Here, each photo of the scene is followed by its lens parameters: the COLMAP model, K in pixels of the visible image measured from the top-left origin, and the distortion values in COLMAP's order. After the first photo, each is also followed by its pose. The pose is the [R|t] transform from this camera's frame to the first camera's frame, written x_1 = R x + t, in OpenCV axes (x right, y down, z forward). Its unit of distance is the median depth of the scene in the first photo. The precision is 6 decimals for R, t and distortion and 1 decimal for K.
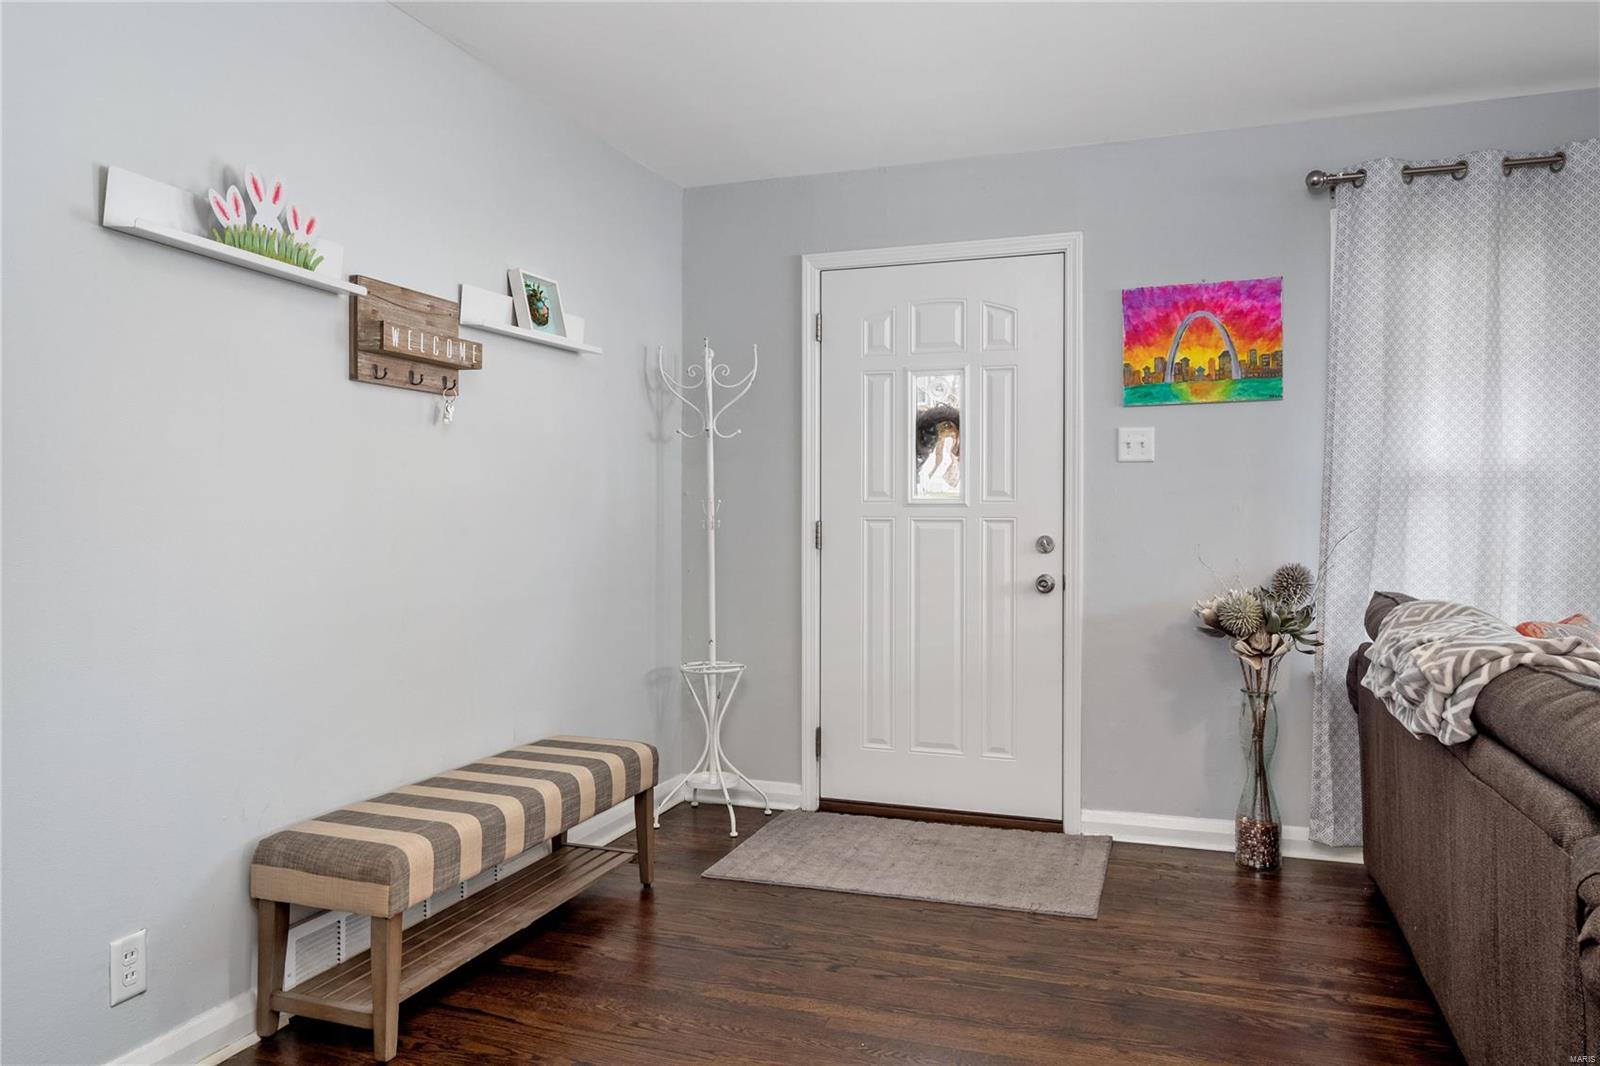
lens RADIAL K [[1121.7, 0, 823.1], [0, 1121.7, 532.1], [0, 0, 1]] dist [-0.006024, -0.001201]
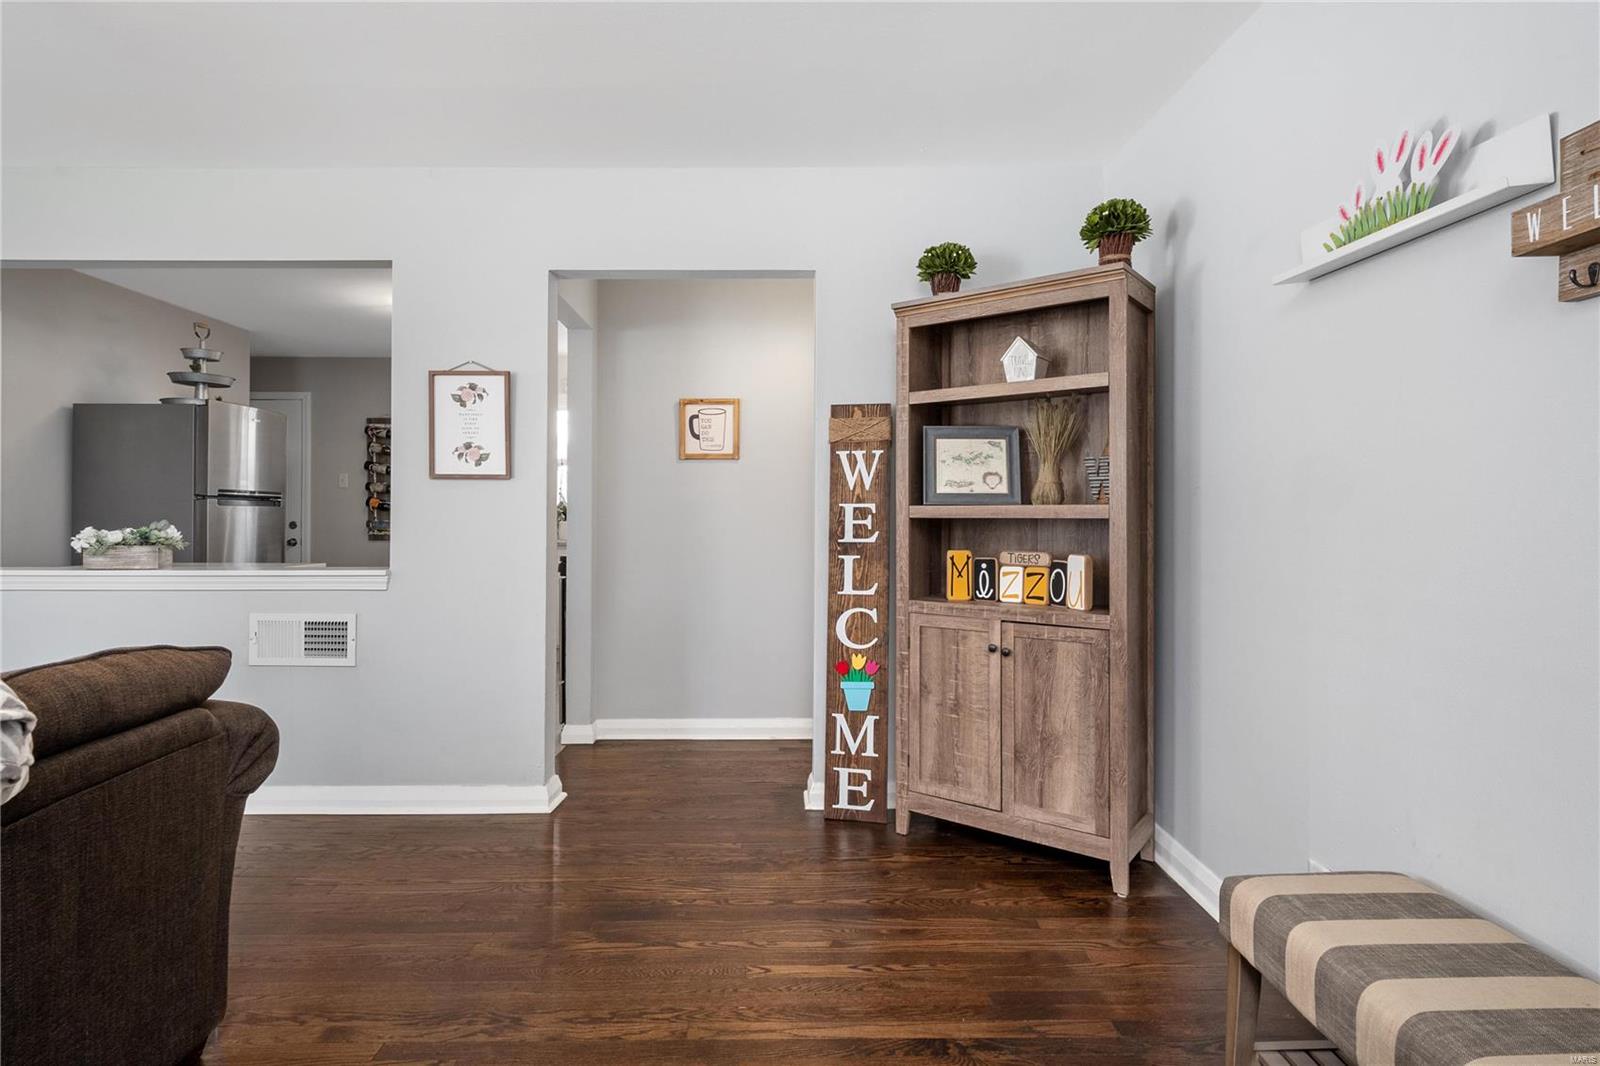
lens RADIAL K [[819.9, 0, 794.7], [0, 819.9, 515.8], [0, 0, 1]] dist [0.001443, -0.000273]
pose [[-0.934124, 0.002376, -0.356940, 0.122823], [-0.003427, 0.999872, 0.015625, -0.013474], [0.356932, 0.015819, -0.933996, 0.938935]]
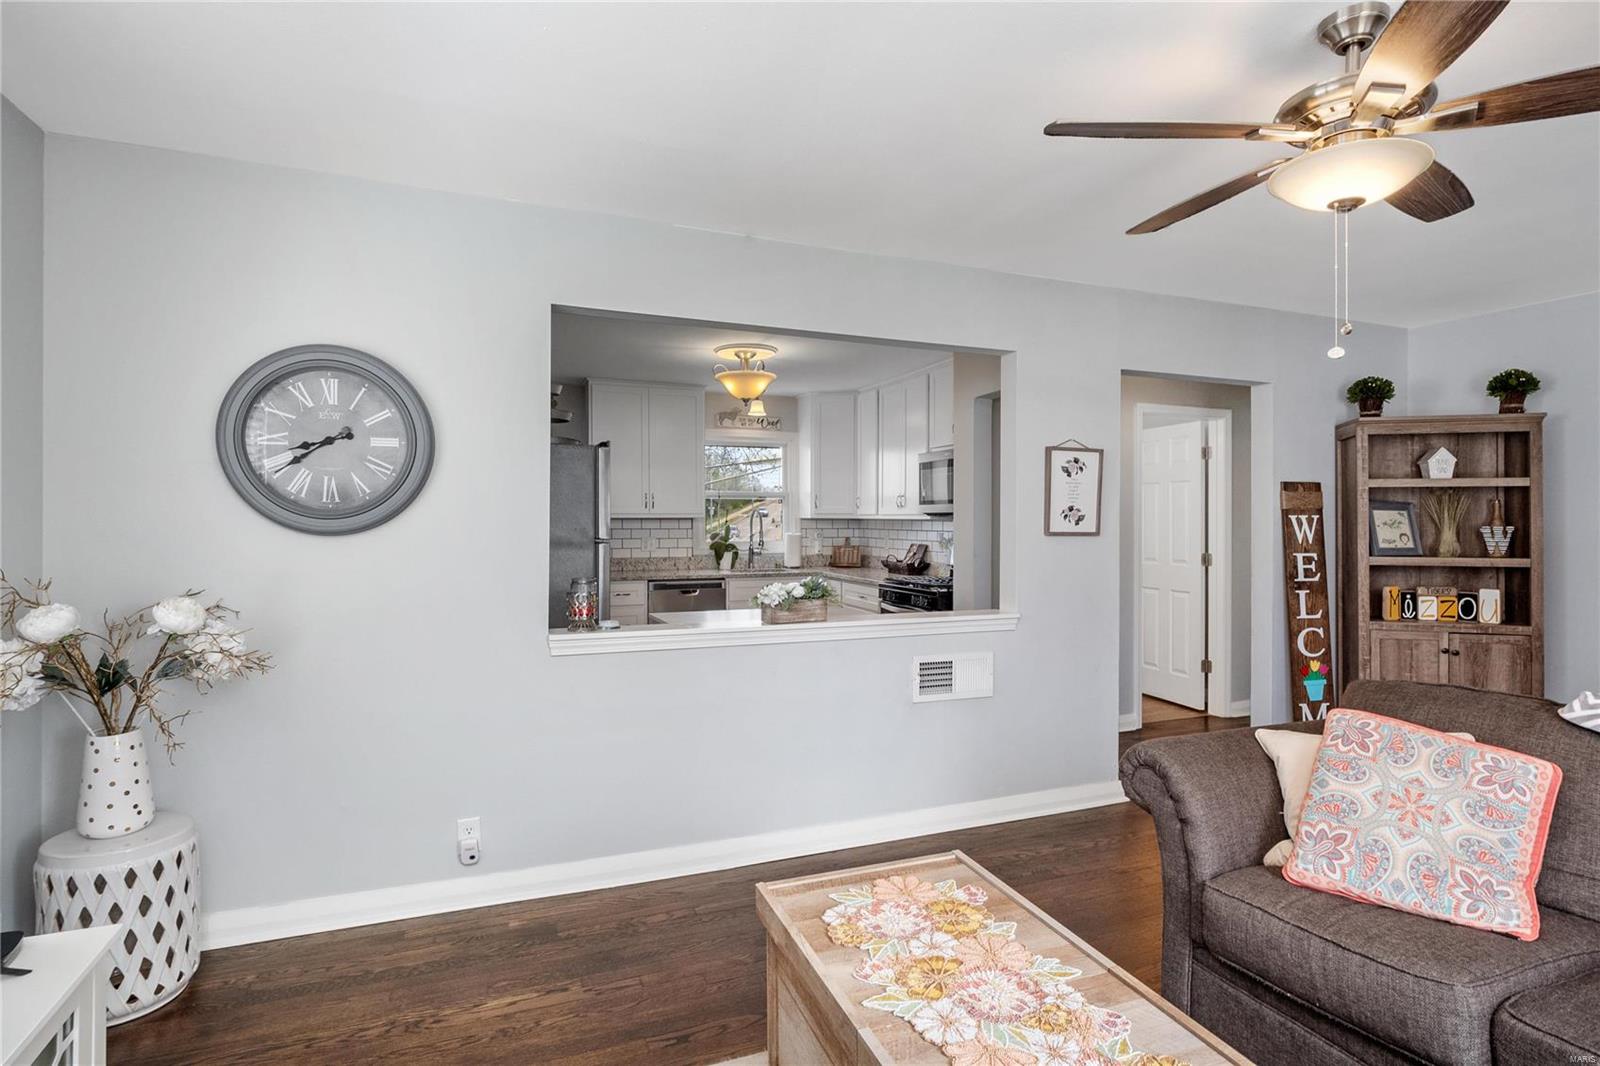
lens RADIAL K [[804.0, 0, 848.7], [0, 804.0, 516.8], [0, 0, 1]] dist [-0.001832, -0.000528]
pose [[-0.727483, -0.006137, -0.686098, 1.040617], [-0.012218, 0.999917, 0.004010, -0.062421], [0.686017, 0.011300, -0.727498, 0.564675]]
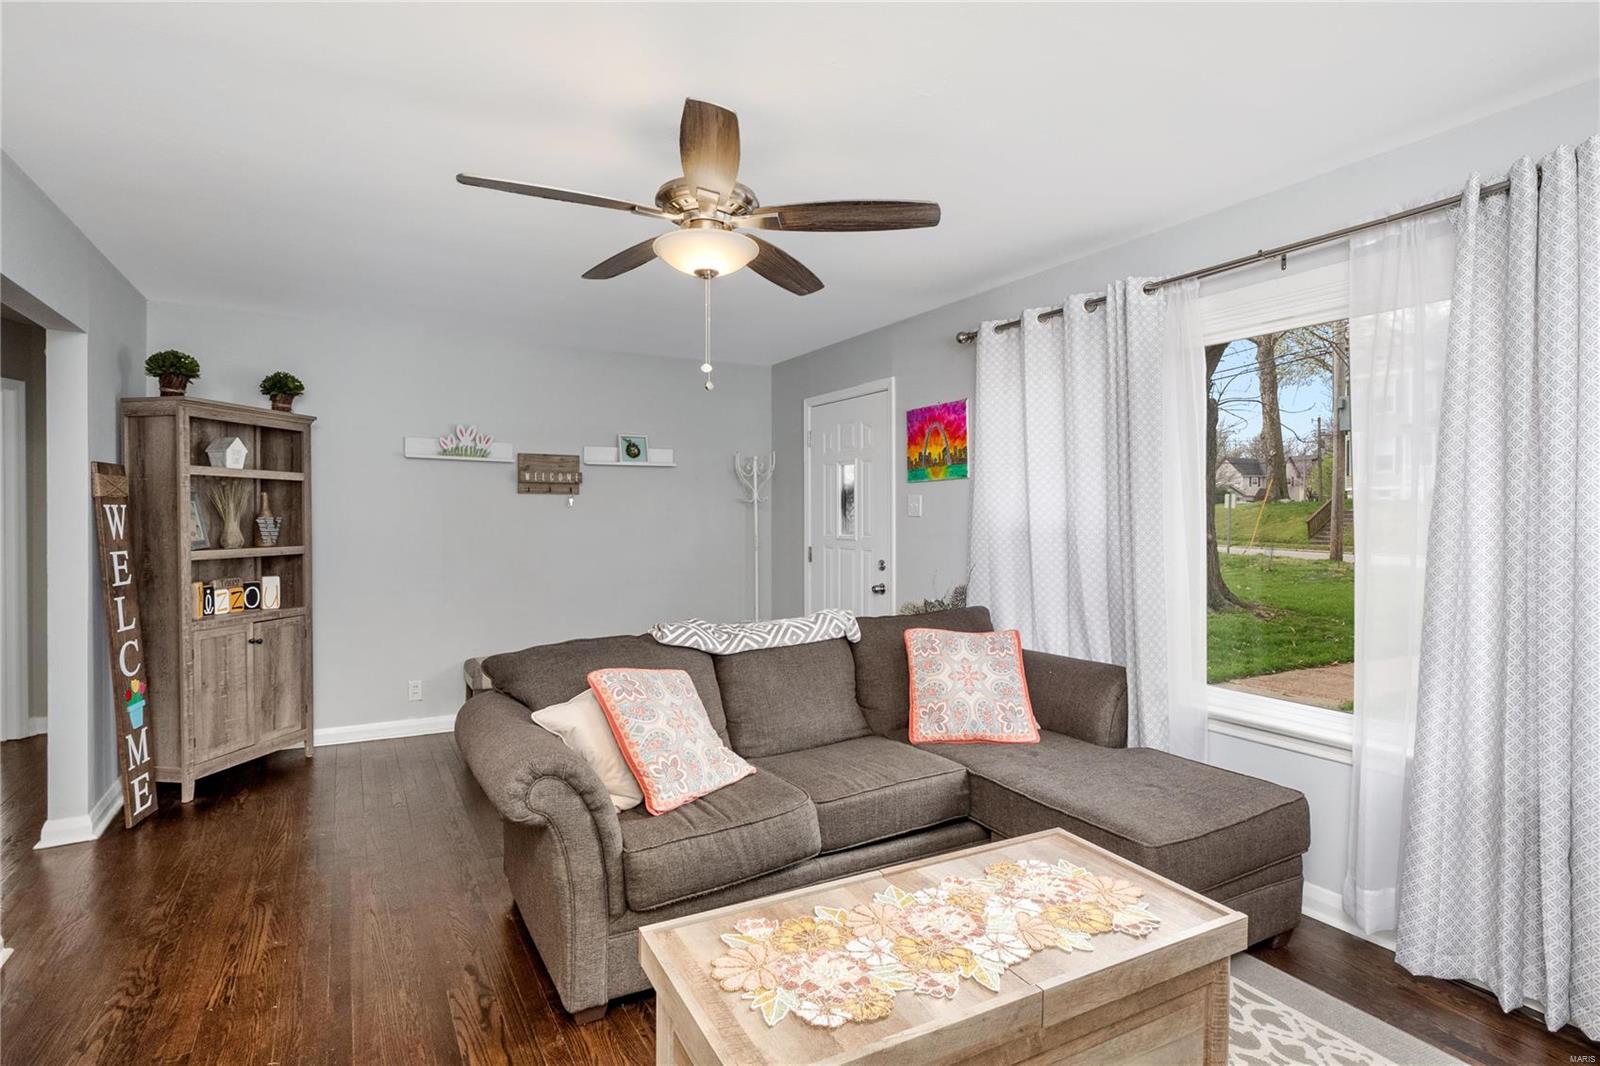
lens RADIAL K [[815.4, 0, 760.6], [0, 815.4, 518.0], [0, 0, 1]] dist [-0.014108, -0.000816]
pose [[0.732235, 0.003098, -0.681045, 0.961697], [-0.010052, 0.999930, -0.006258, -0.053949], [0.680978, 0.011428, 0.732215, -0.010074]]
